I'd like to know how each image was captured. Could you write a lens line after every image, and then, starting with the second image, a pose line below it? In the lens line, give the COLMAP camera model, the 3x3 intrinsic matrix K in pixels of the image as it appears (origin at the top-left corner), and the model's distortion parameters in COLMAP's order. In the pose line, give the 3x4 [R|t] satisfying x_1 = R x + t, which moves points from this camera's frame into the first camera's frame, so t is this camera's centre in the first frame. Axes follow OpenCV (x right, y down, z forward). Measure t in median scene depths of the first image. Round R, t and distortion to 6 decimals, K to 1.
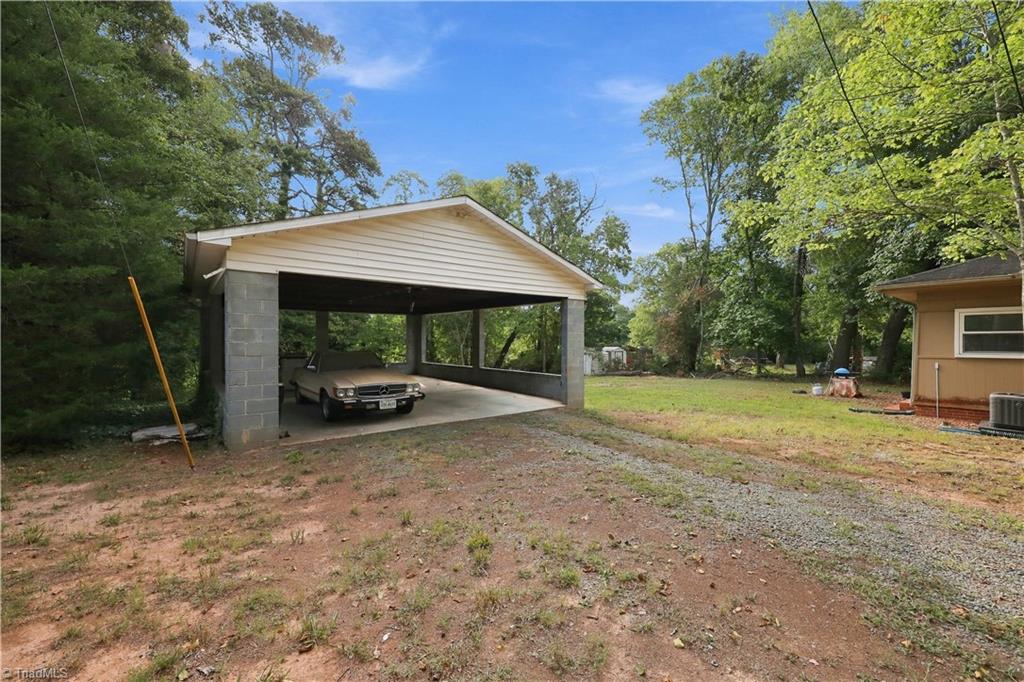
lens RADIAL K [[412.4, 0, 512.0], [0, 412.4, 341.0], [0, 0, 1]] dist [-0.001506, -0.000067]
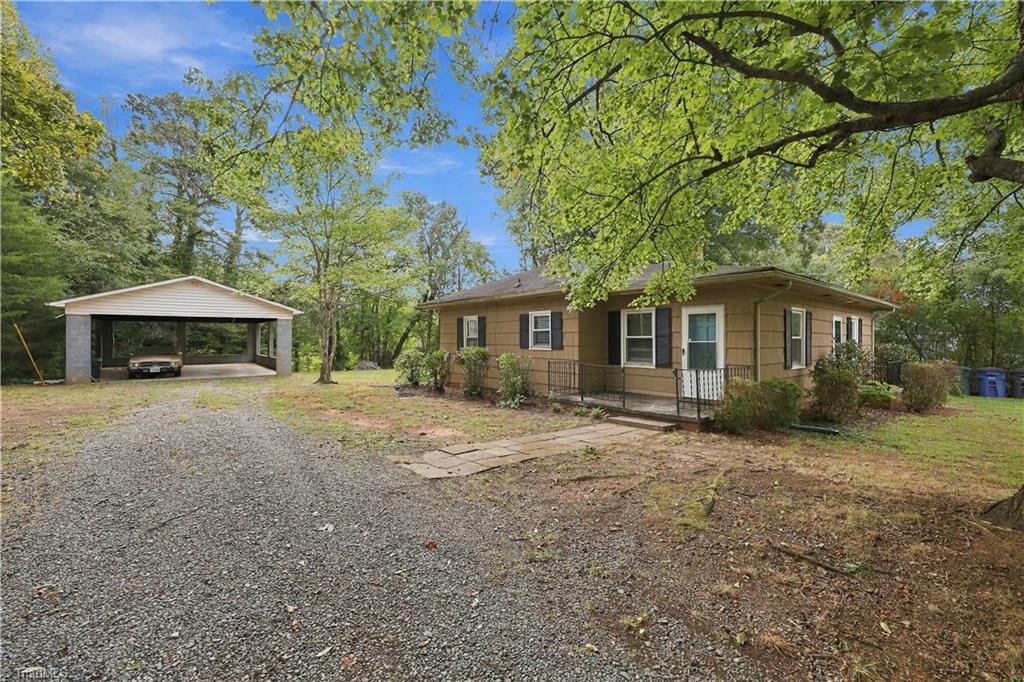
lens RADIAL K [[421.2, 0, 512.0], [0, 421.2, 341.0], [0, 0, 1]] dist [0.001035, 0.000296]
pose [[0.999973, -0.000114, 0.007286, 1.926425], [0.000066, 0.999978, 0.006601, -0.021227], [-0.007287, -0.006600, 0.999952, -1.540945]]
